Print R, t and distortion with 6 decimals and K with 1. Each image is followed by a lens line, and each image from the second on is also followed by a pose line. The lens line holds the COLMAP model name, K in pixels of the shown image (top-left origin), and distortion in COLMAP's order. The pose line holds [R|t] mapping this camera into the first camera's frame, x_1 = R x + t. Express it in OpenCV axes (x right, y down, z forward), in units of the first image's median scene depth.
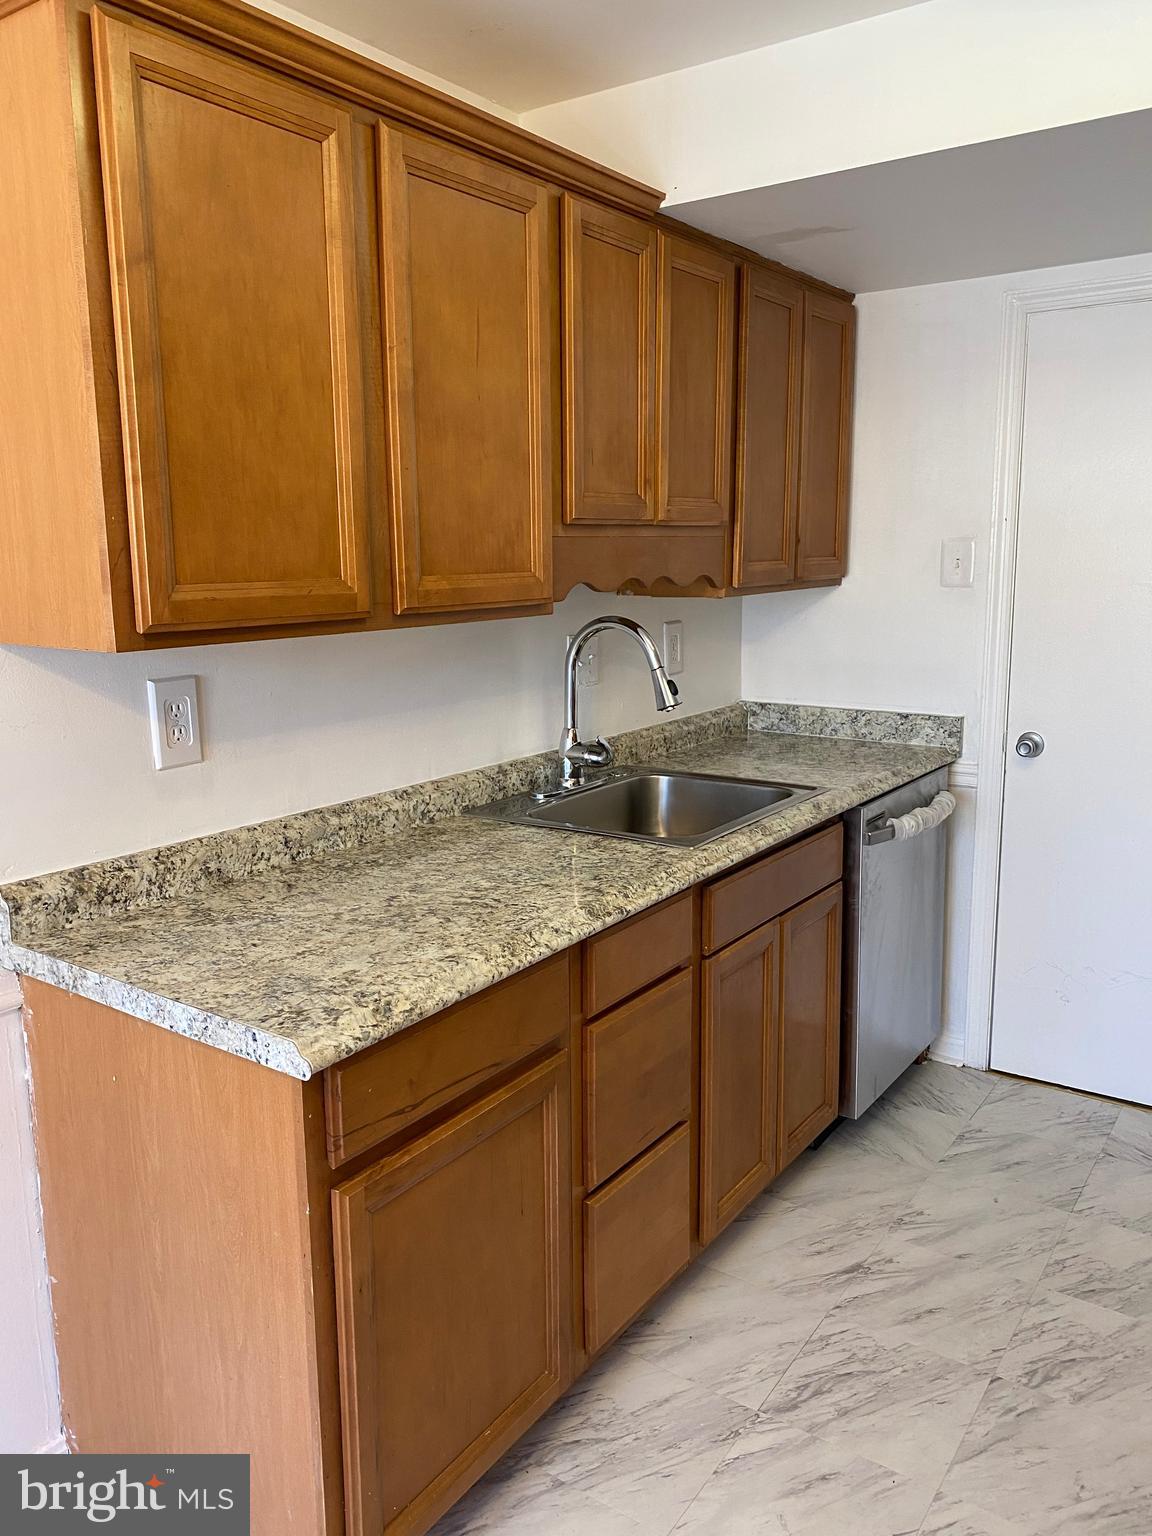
lens RADIAL K [[1159.6, 0, 580.3], [0, 1159.6, 769.3], [0, 0, 1]] dist [0.049795, -0.071266]
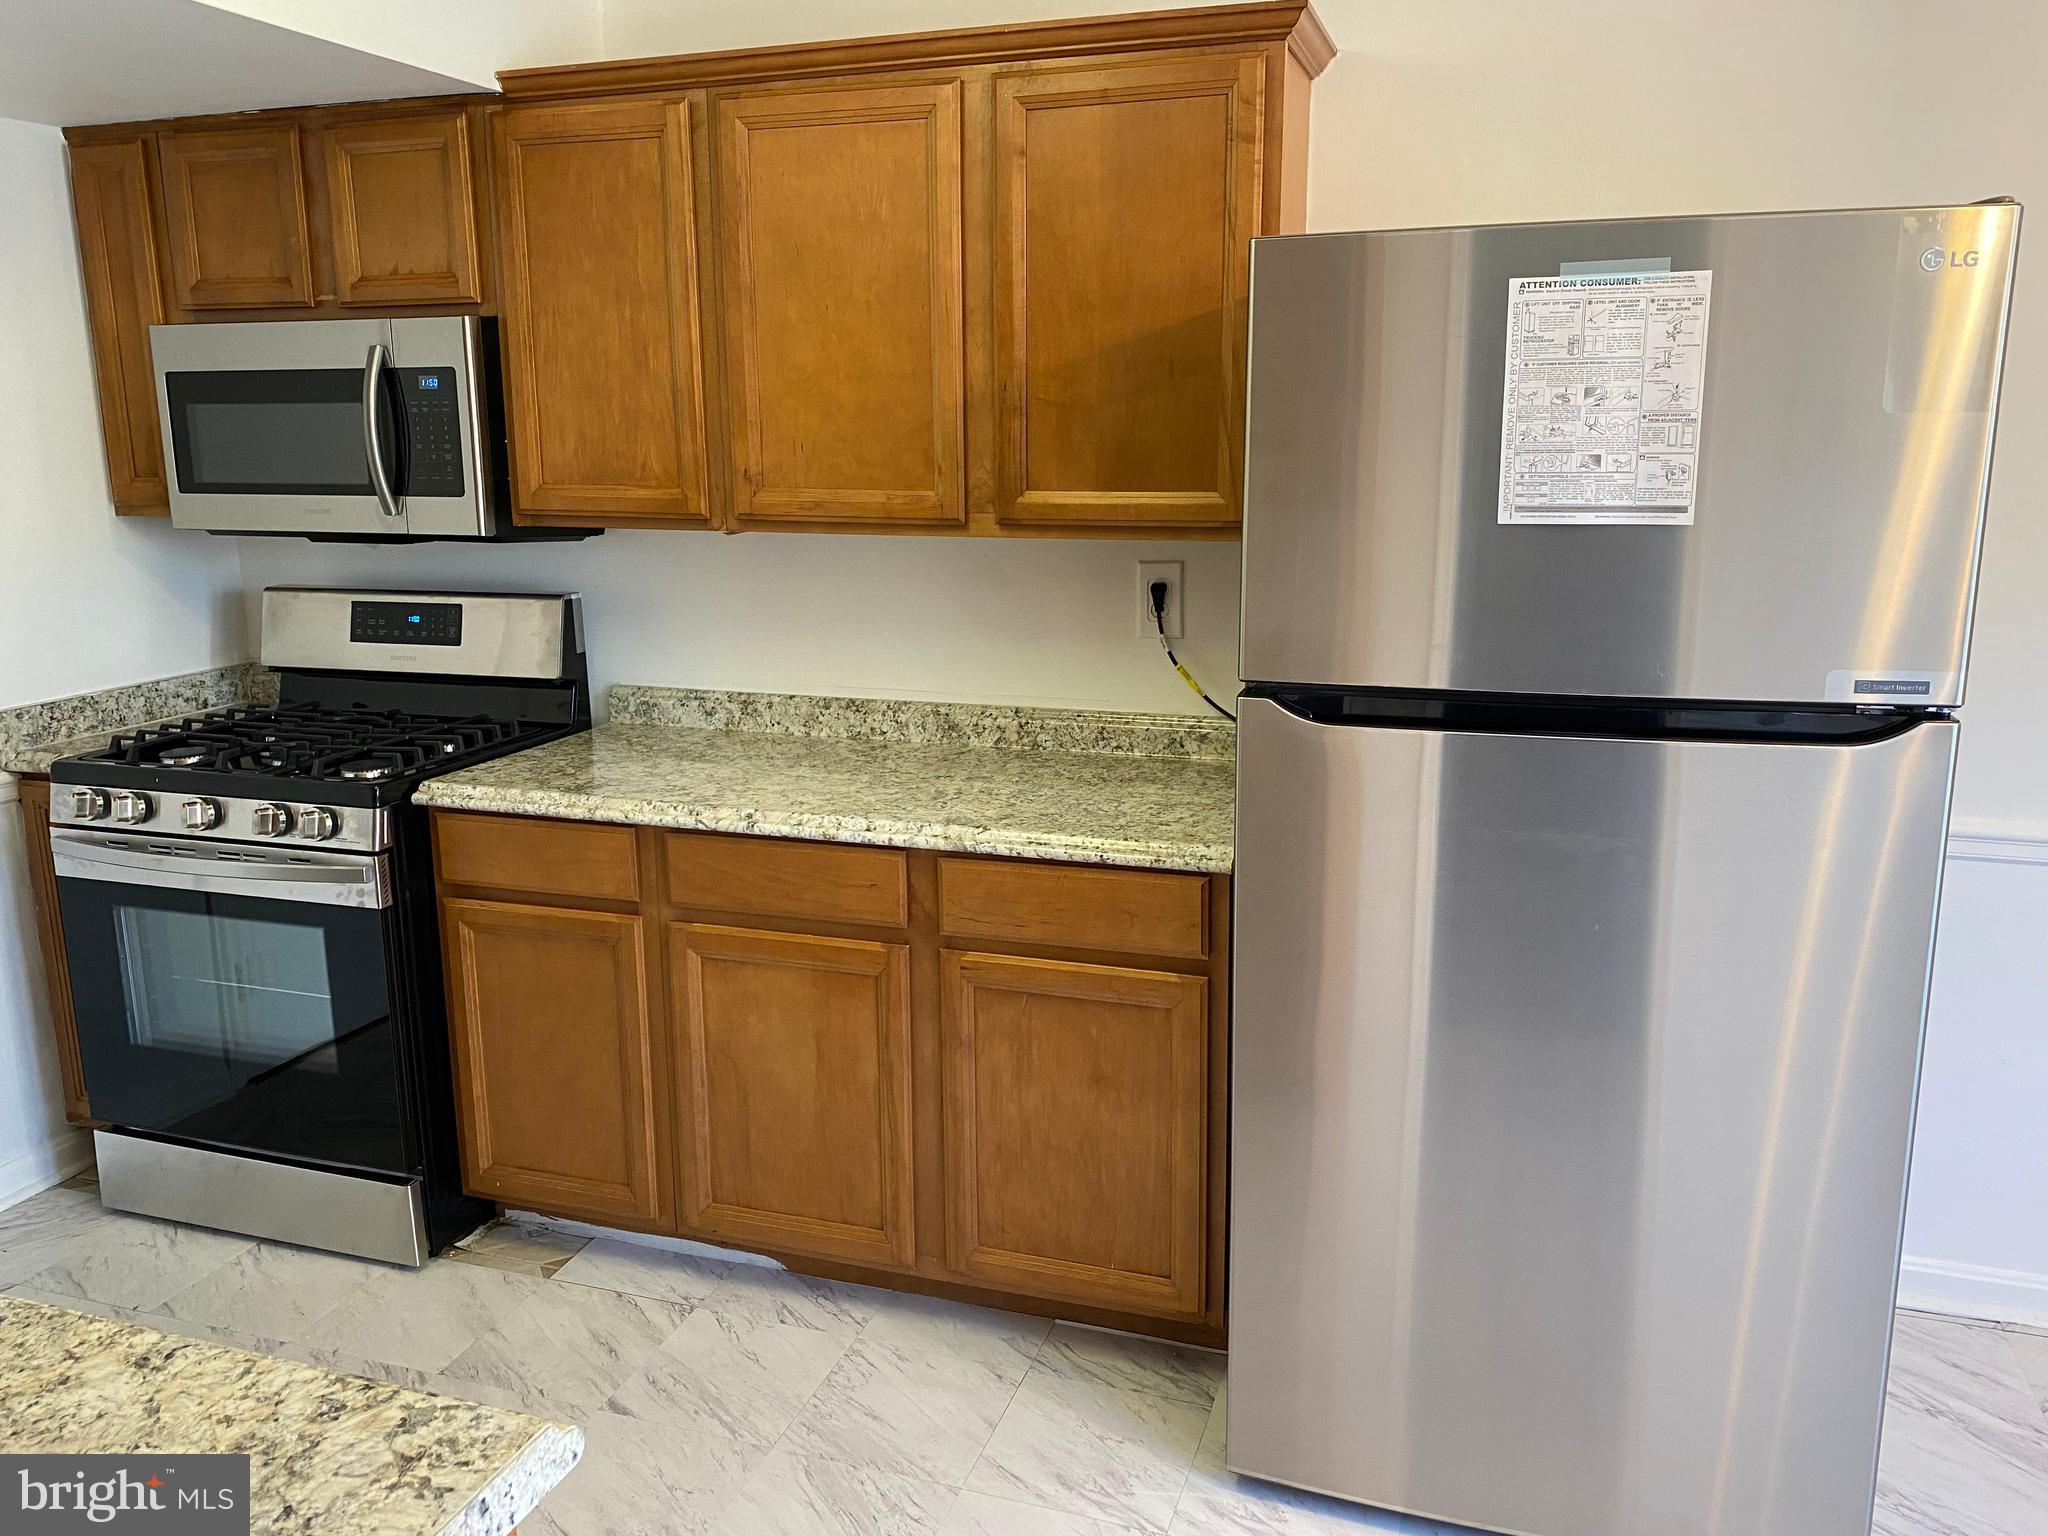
lens RADIAL K [[1546.1, 0, 1032.8], [0, 1546.1, 762.4], [0, 0, 1]] dist [0.049795, -0.071266]
pose [[-0.277671, -0.189512, 0.941798, -0.602227], [0.190679, 0.949972, 0.247375, -0.132593], [-0.941563, 0.248270, -0.227643, 0.548031]]
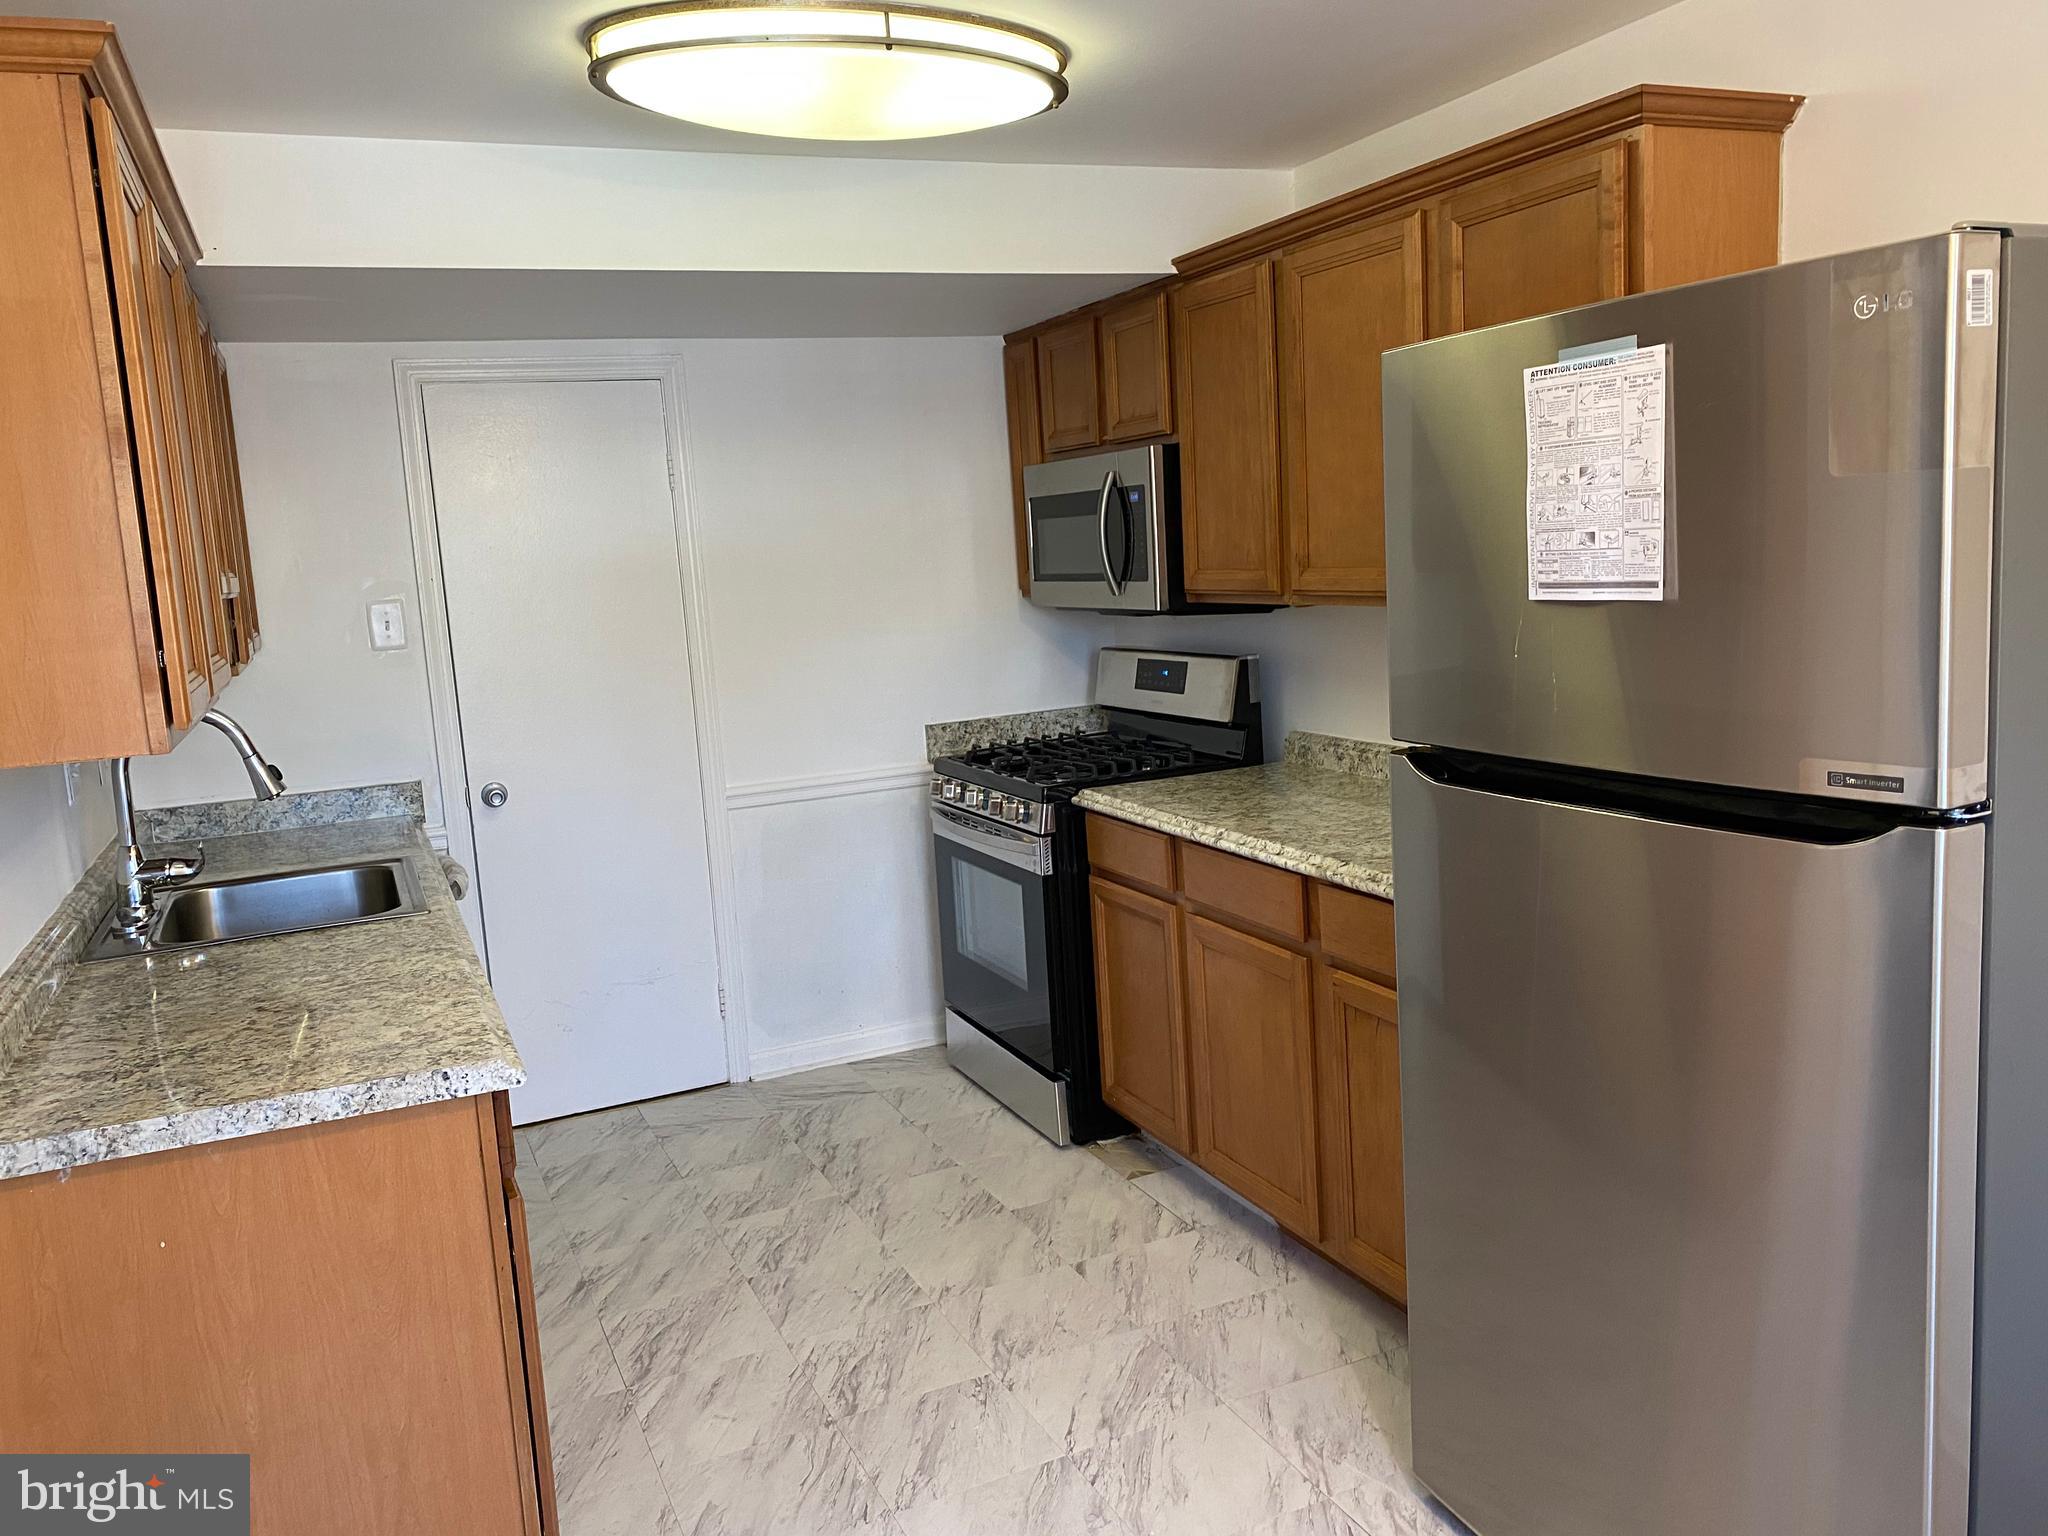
lens RADIAL K [[1546.1, 0, 1031.3], [0, 1546.1, 776.3], [0, 0, 1]] dist [0.049795, -0.071266]
pose [[0.507261, -0.148703, 0.848866, -0.768879], [0.214882, 0.975714, 0.042517, 0.008926], [-0.834573, 0.160839, 0.526895, -0.167635]]
